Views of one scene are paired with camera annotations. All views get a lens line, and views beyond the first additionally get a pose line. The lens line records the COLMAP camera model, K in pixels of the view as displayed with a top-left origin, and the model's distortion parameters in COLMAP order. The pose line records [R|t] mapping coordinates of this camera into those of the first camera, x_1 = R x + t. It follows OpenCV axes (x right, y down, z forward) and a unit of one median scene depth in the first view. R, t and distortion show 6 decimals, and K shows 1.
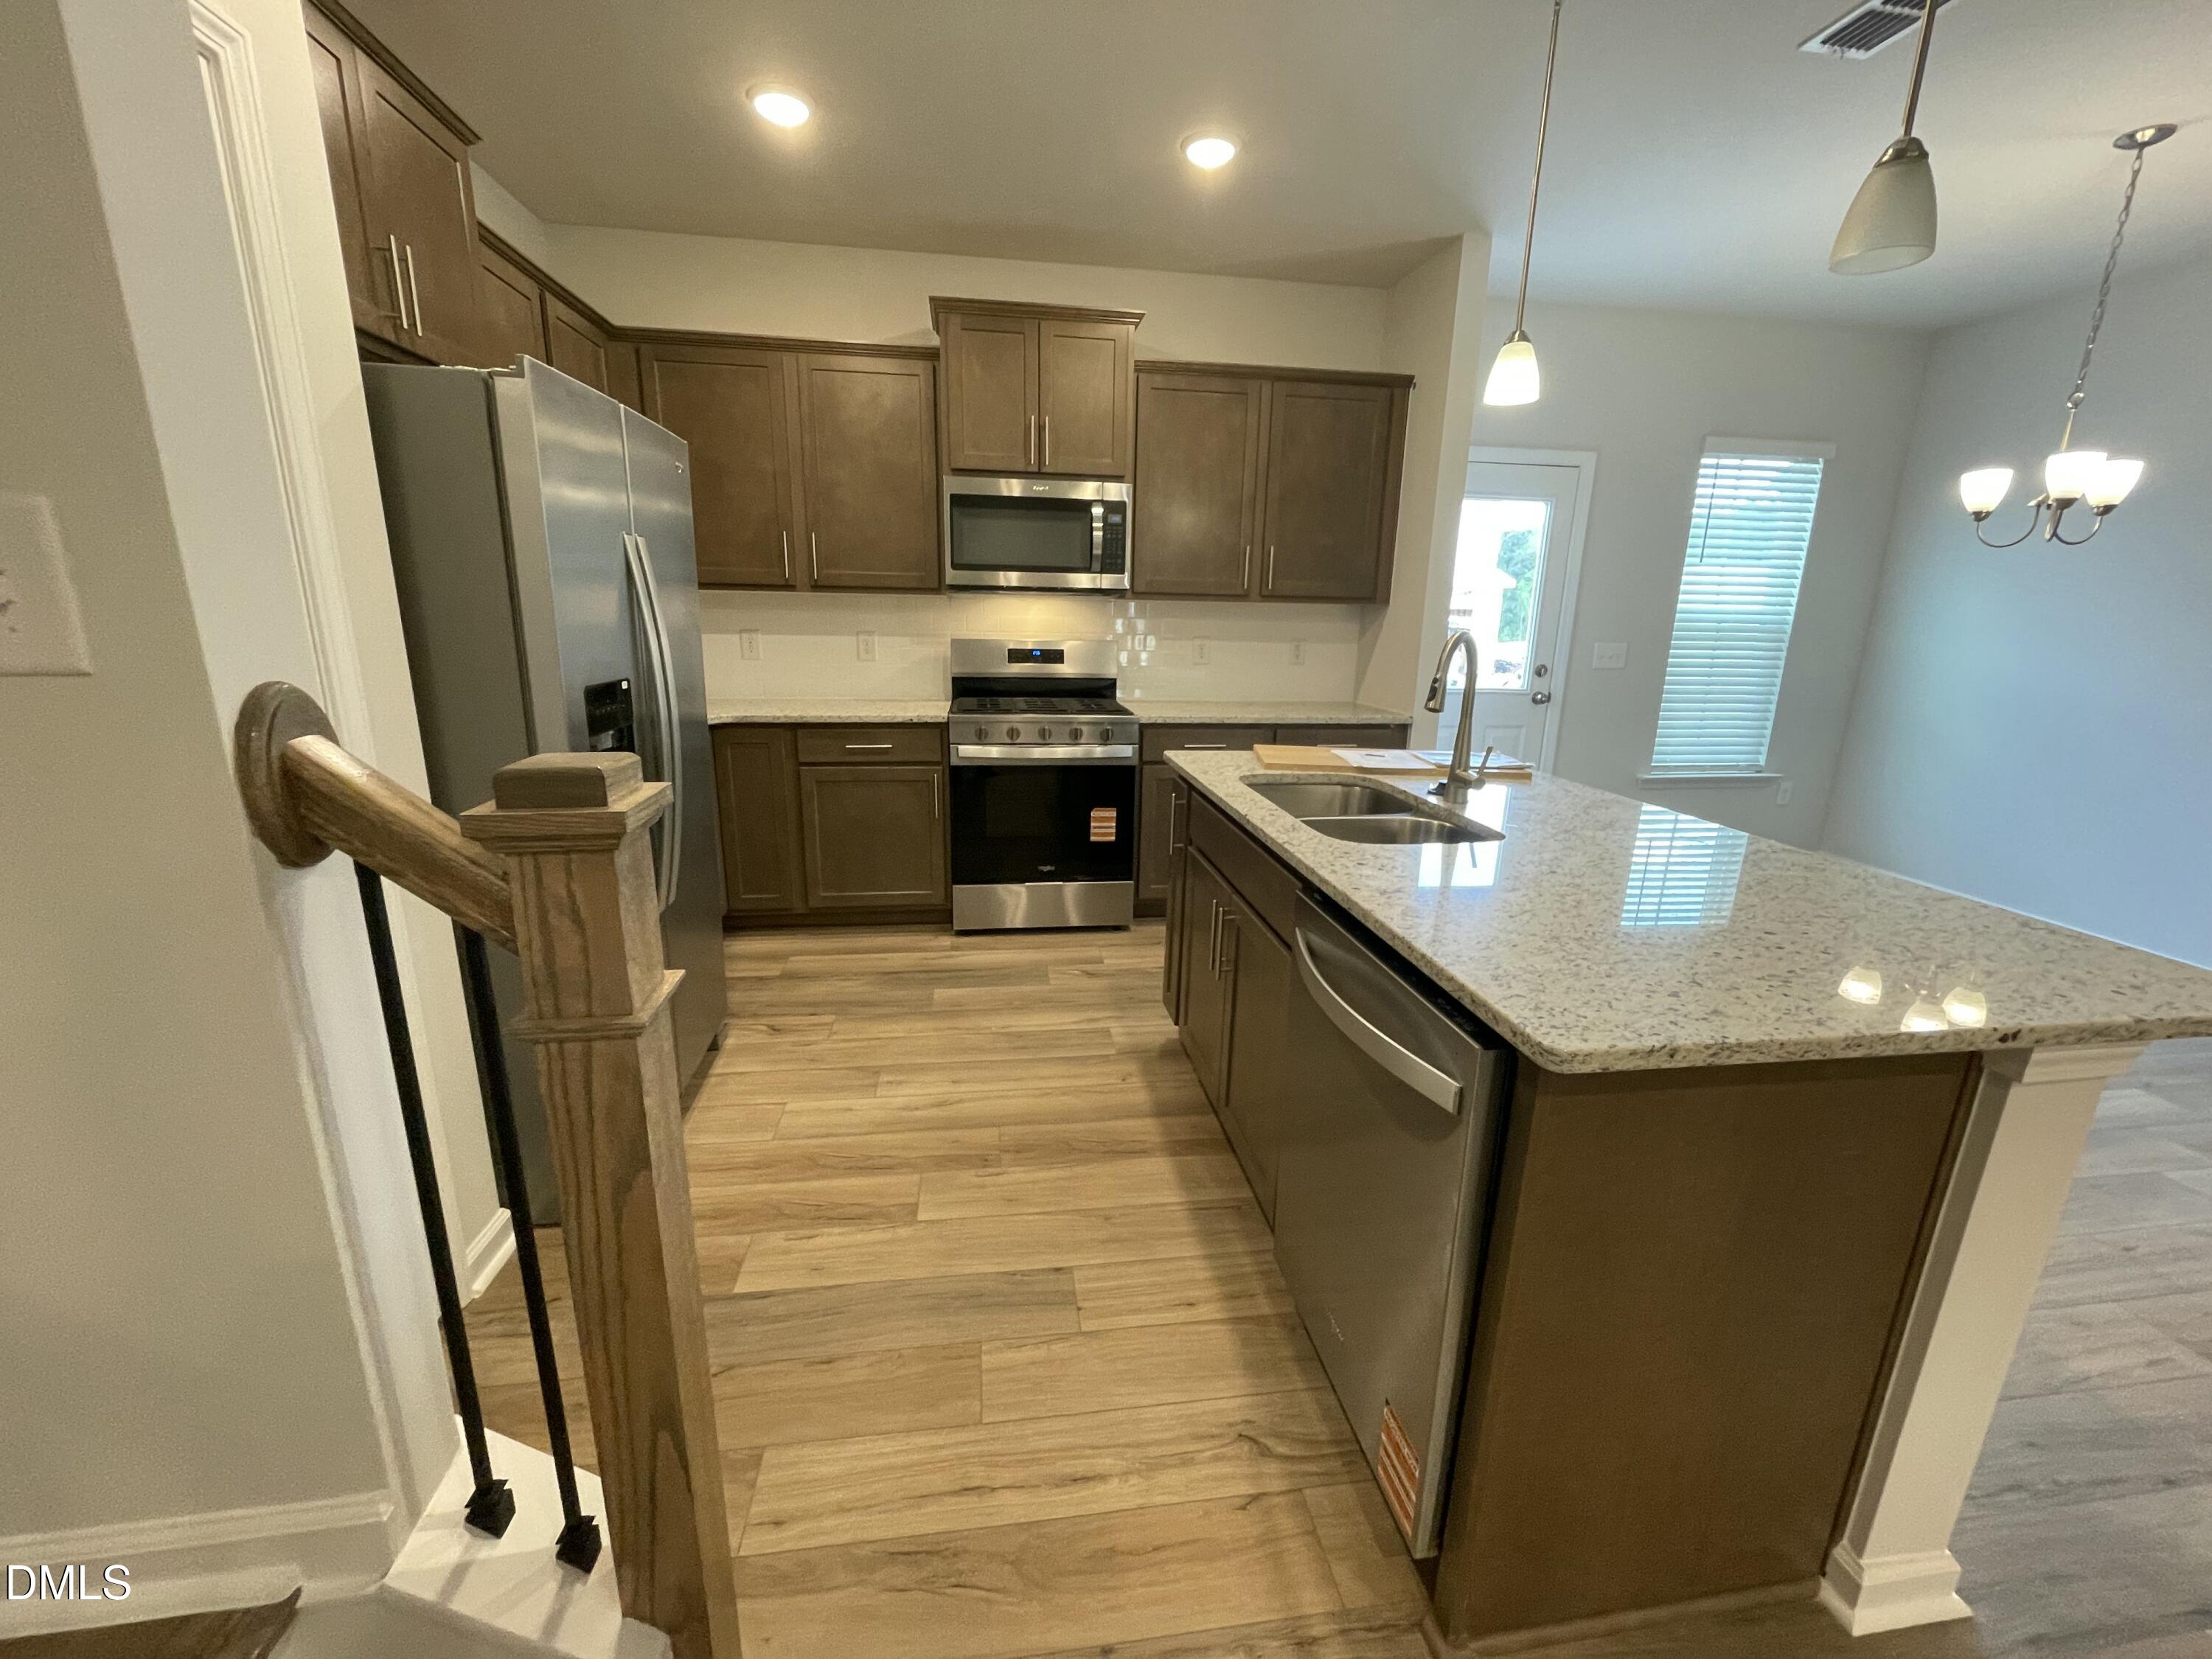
lens RADIAL K [[890.6, 0, 1110.2], [0, 890.6, 829.6], [0, 0, 1]] dist [-0.008710, 0.000081]
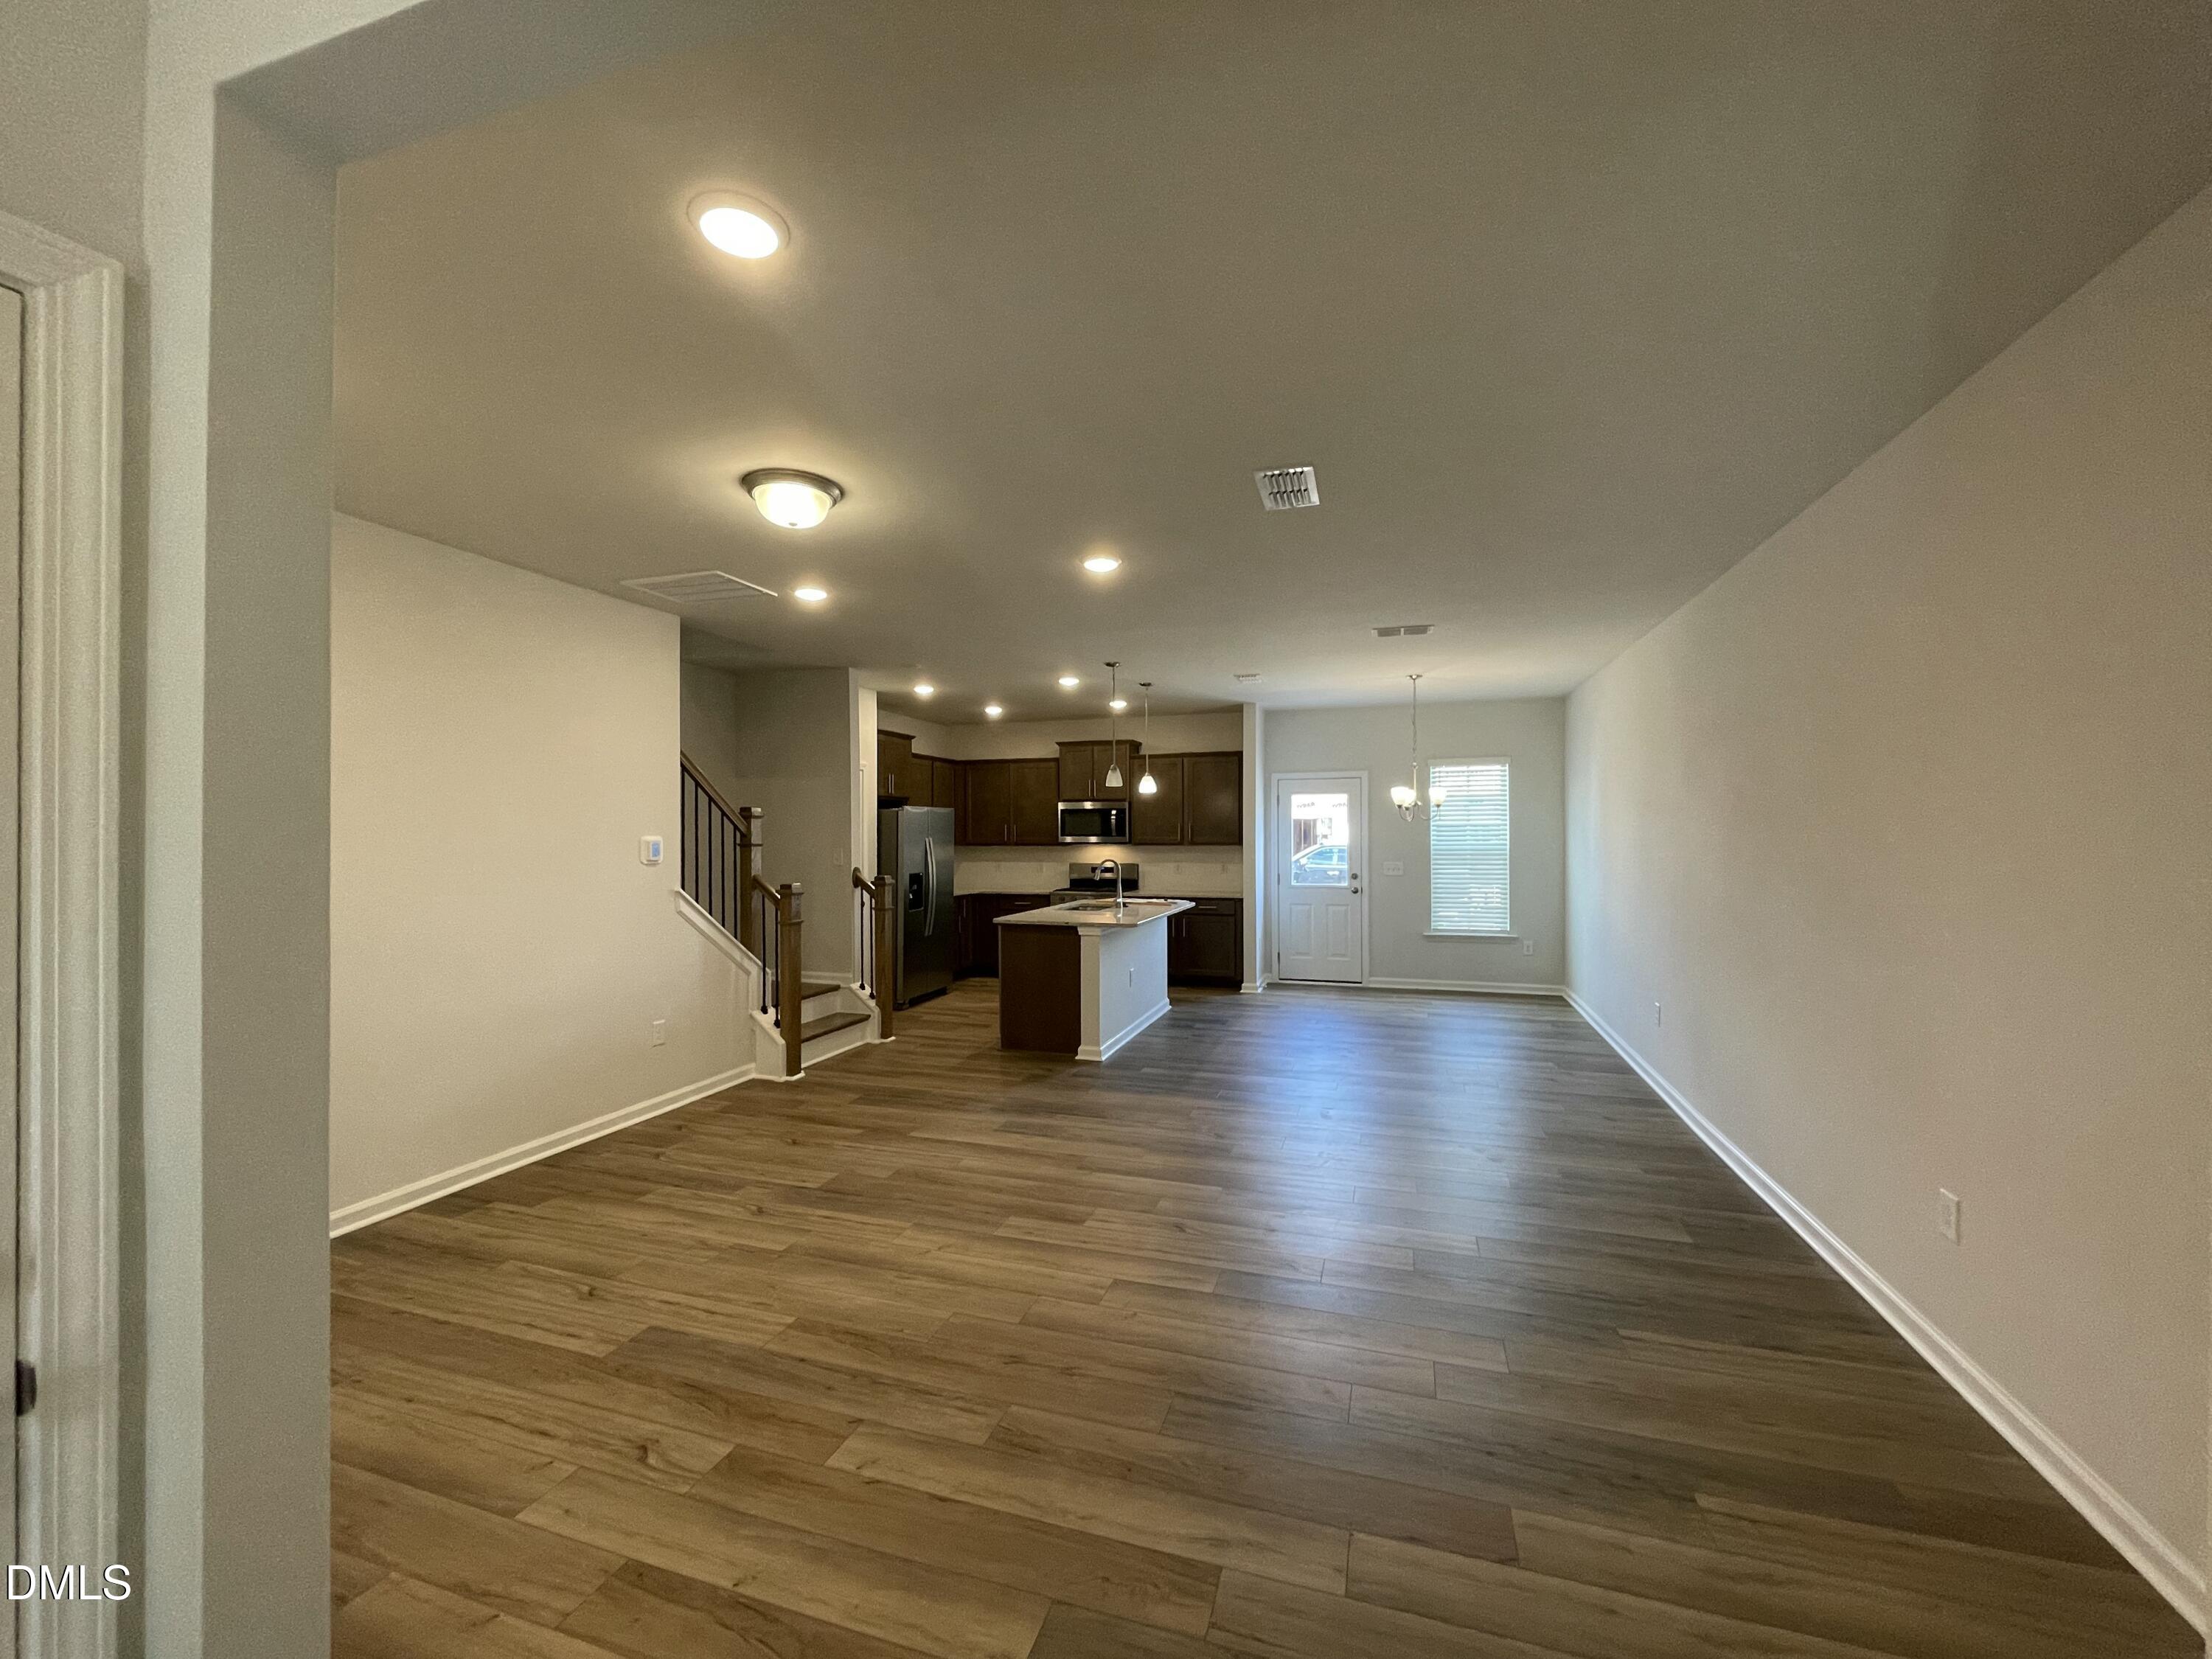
lens RADIAL K [[890.6, 0, 1109.9], [0, 890.6, 828.0], [0, 0, 1]] dist [-0.008710, 0.000081]
pose [[0.895552, -0.025837, -0.444207, 1.148639], [-0.087227, 0.968748, -0.232203, 0.284258], [0.436324, 0.246696, 0.865311, -1.239012]]
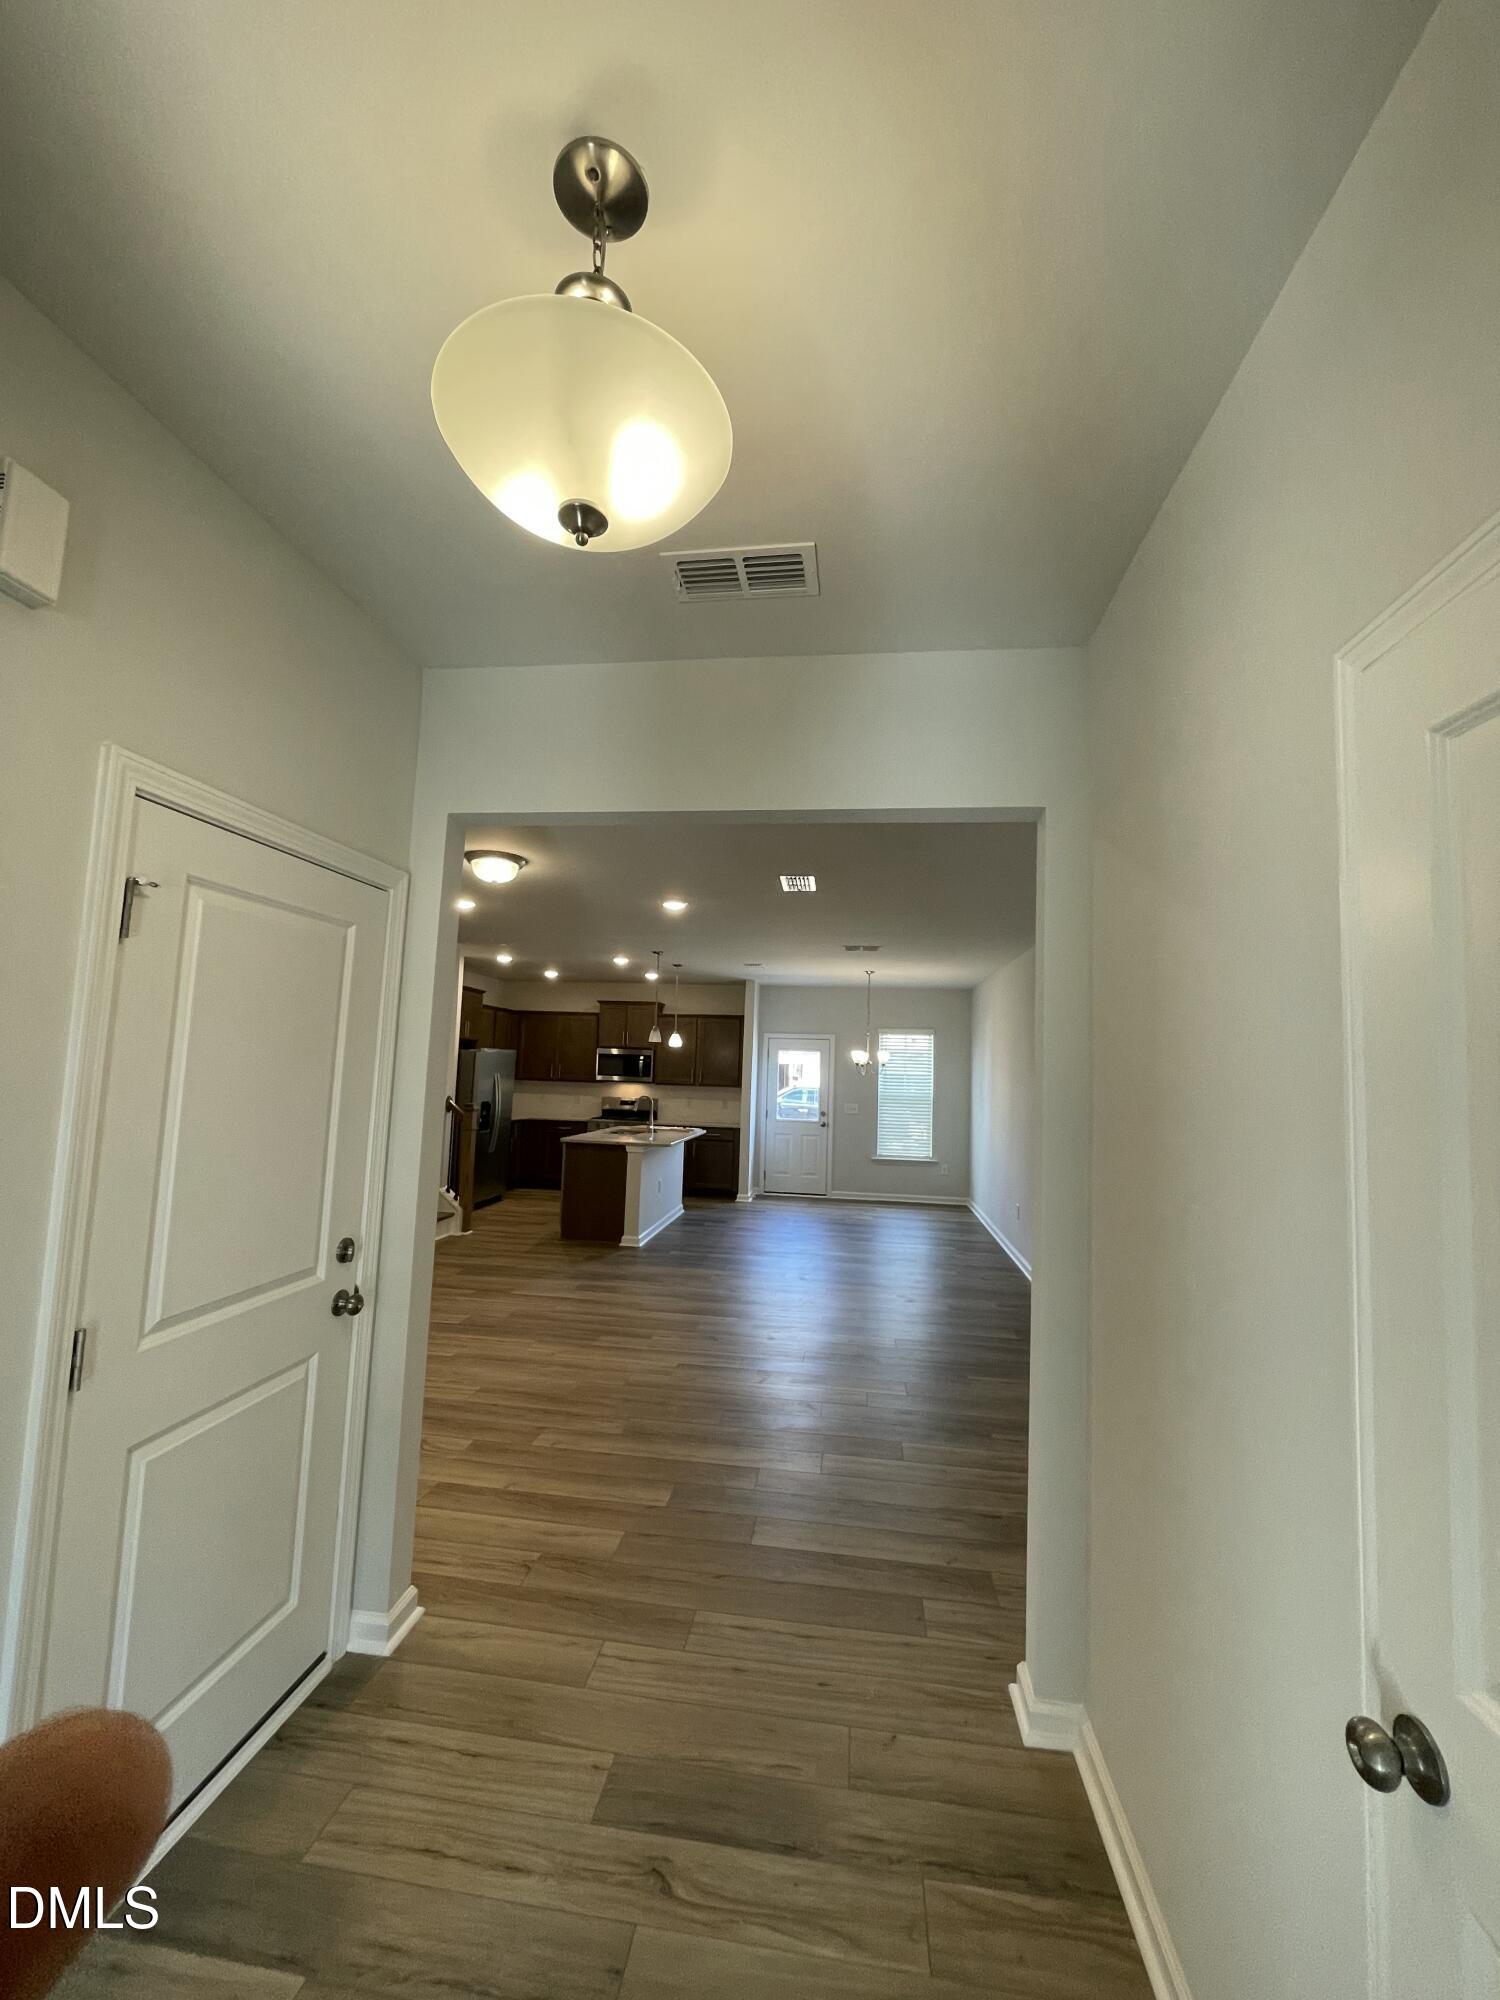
lens RADIAL K [[805.2, 0, 745.9], [0, 805.2, 1000.0], [0, 0, 1]] dist [-0.008710, 0.000081]
pose [[0.960378, -0.013679, -0.278364, 1.216311], [-0.080495, 0.942614, -0.324035, 0.373253], [0.266822, 0.333603, 0.904165, -1.681075]]
